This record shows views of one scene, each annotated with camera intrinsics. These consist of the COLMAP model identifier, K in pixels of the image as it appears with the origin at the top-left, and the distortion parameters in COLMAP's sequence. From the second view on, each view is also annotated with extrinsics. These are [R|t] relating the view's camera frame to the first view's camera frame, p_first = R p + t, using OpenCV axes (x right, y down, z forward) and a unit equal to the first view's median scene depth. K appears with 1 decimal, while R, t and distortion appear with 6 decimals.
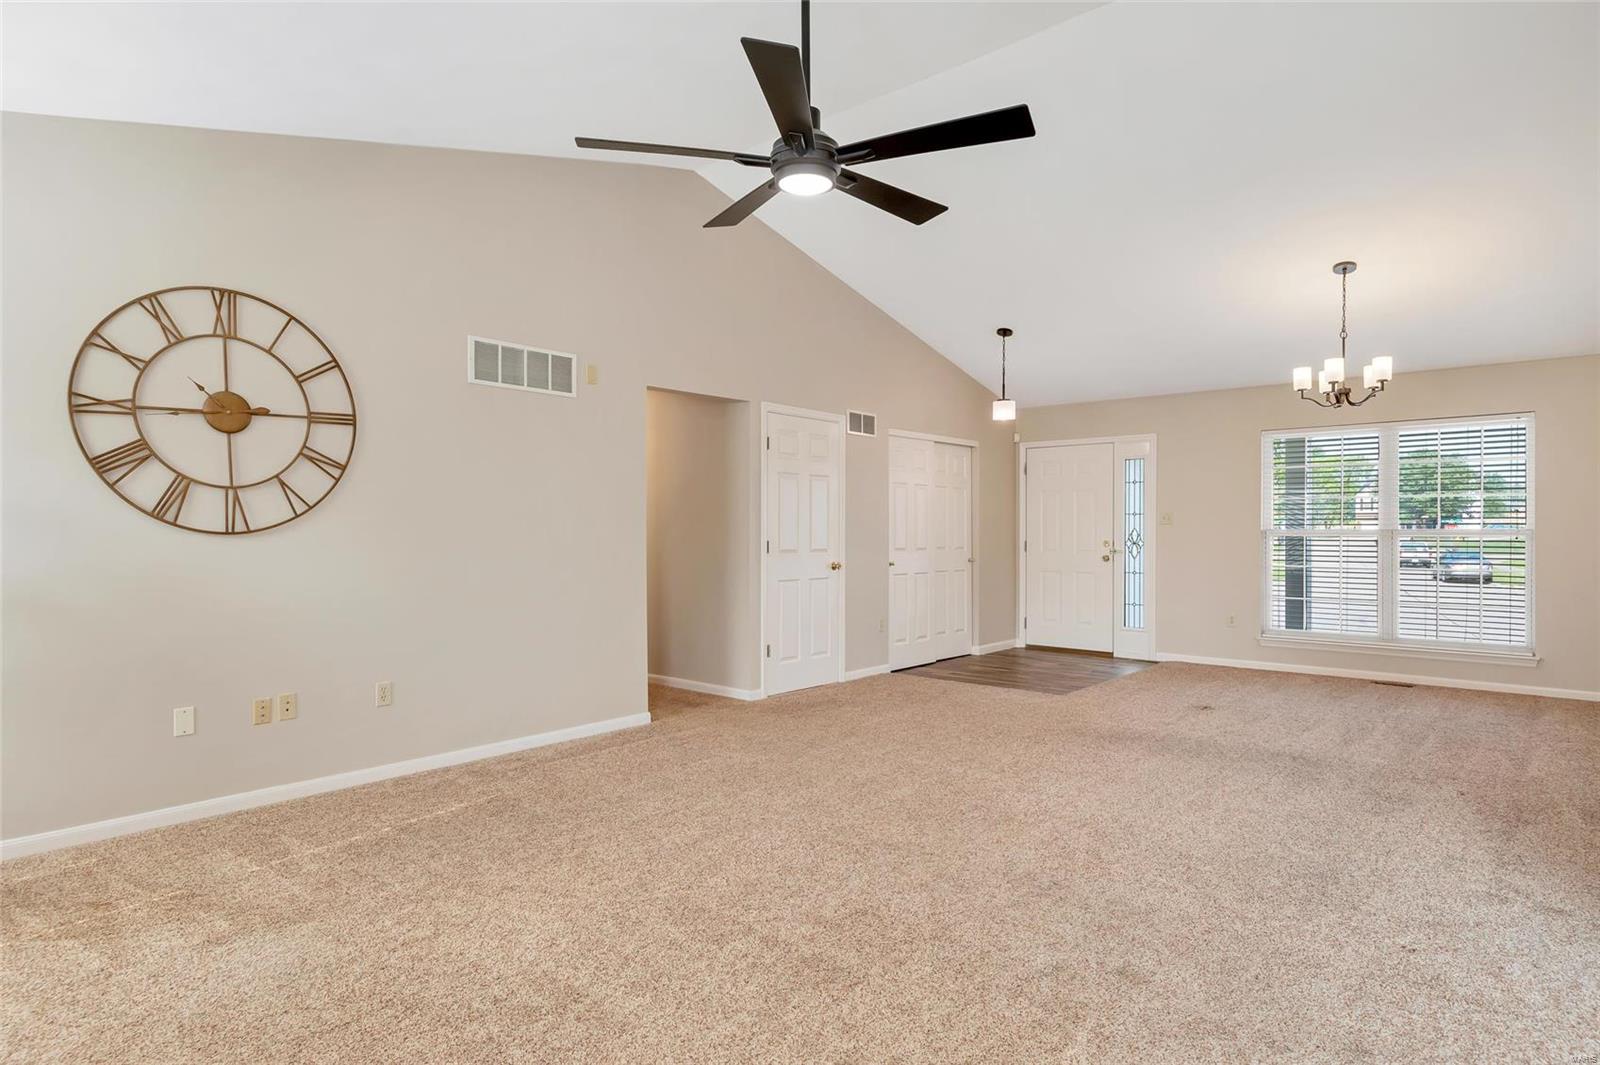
lens RADIAL K [[866.4, 0, 800.0], [0, 866.4, 532.5], [0, 0, 1]] dist [0.001429, 0.000166]
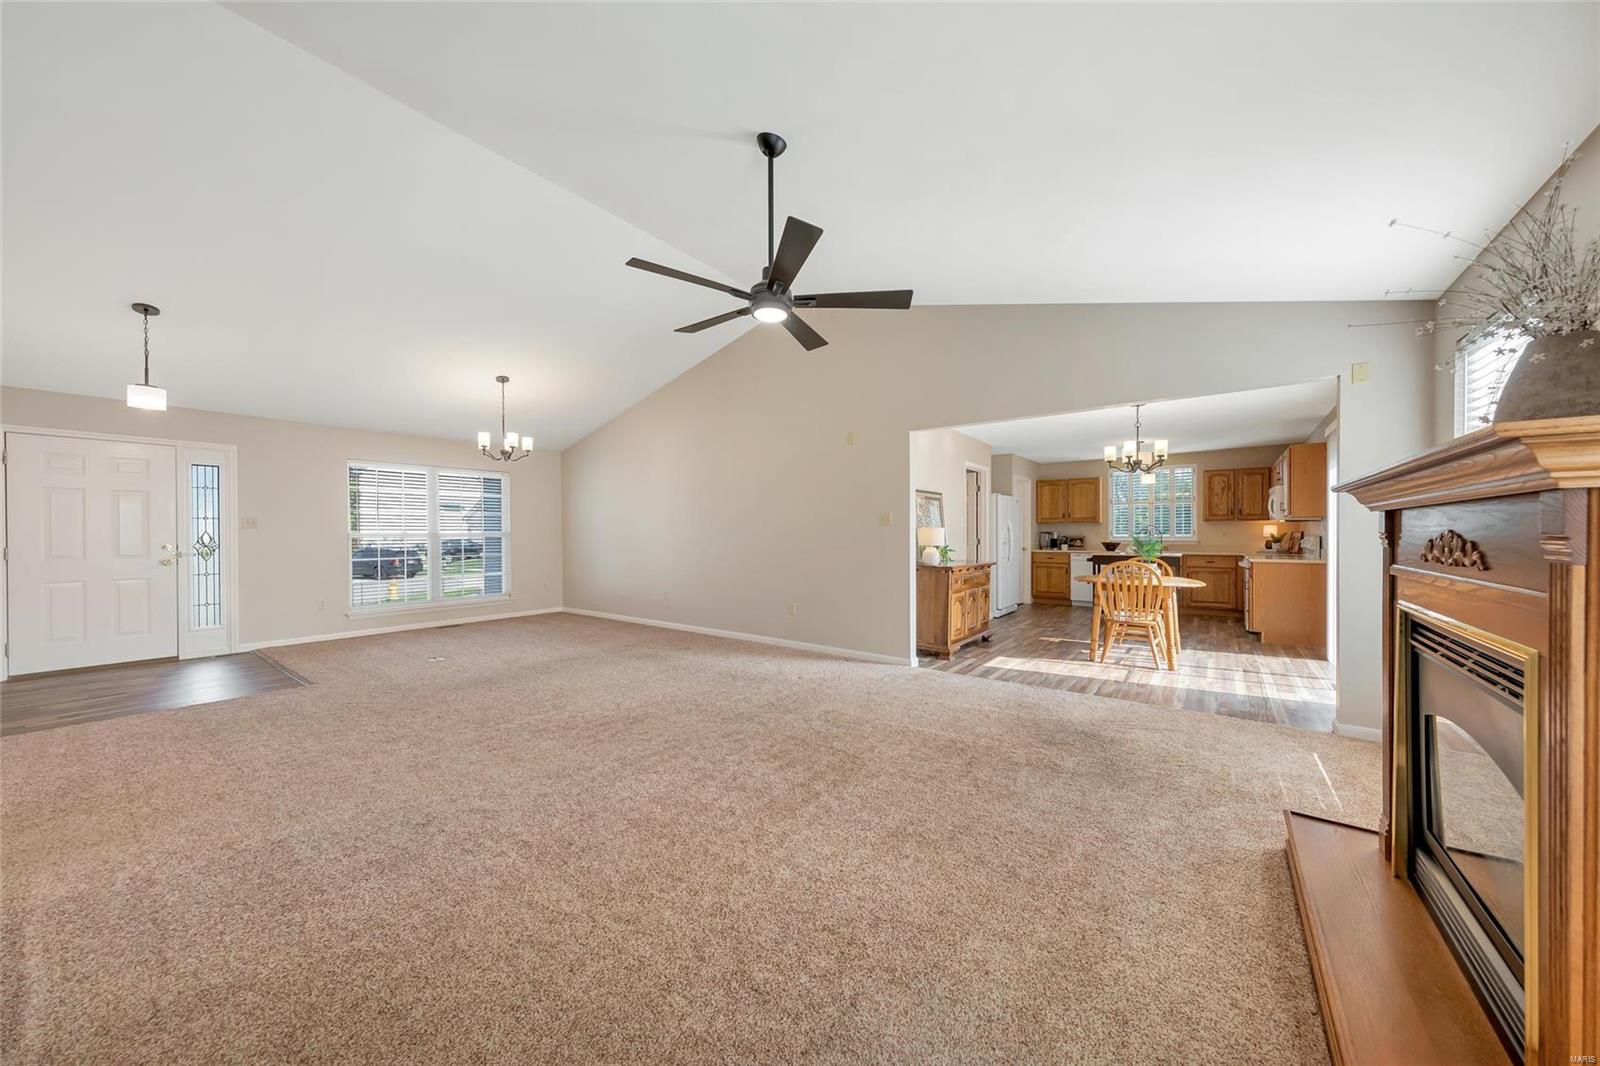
lens RADIAL K [[554.8, 0, 800.0], [0, 554.8, 533.0], [0, 0, 1]] dist [0.000615, 0.000046]
pose [[-0.075284, 0.000199, 0.997162, -0.492899], [0.005039, 0.999987, 0.000181, 0.000217], [-0.997149, 0.005038, -0.075284, 0.496987]]
